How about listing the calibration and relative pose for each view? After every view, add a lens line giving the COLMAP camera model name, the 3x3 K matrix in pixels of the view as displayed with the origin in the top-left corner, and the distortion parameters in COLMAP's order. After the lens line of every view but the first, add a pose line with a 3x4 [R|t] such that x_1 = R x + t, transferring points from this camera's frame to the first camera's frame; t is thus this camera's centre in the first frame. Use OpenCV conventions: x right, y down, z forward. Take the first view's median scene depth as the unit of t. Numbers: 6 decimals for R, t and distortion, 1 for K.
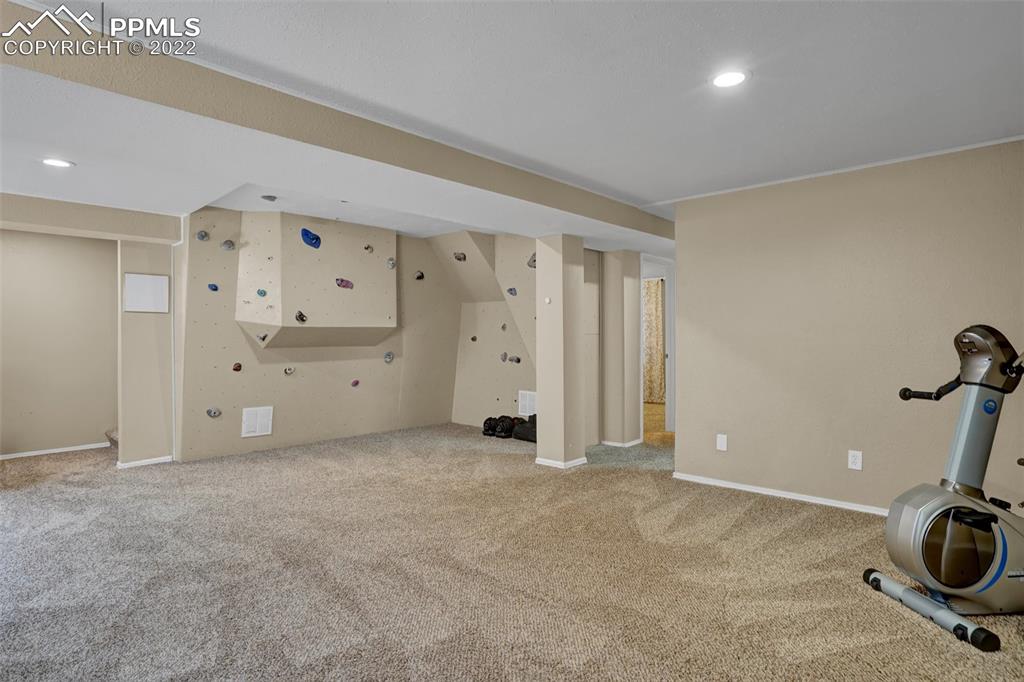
lens RADIAL K [[537.5, 0, 512.0], [0, 537.5, 341.0], [0, 0, 1]] dist [-0.045149, 0.024962]
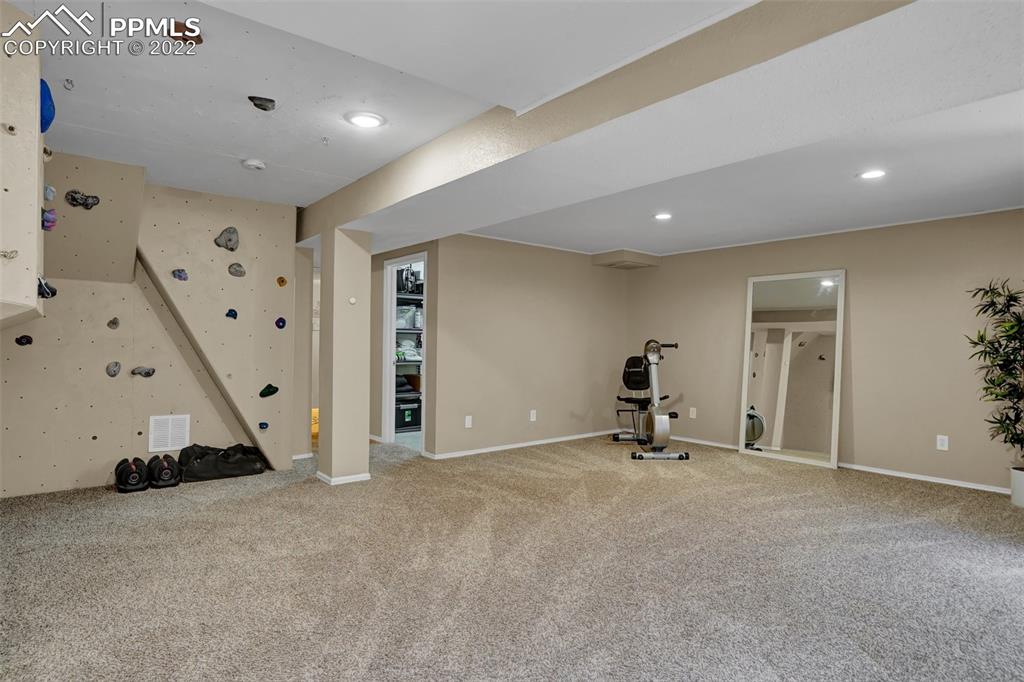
lens RADIAL K [[564.7, 0, 512.0], [0, 564.7, 341.0], [0, 0, 1]] dist [-0.080854, -0.000076]
pose [[0.143110, 0.007250, 0.989680, -0.957580], [0.003933, 0.999961, -0.007894, 0.003487], [-0.989699, 0.005022, 0.143076, 0.696420]]
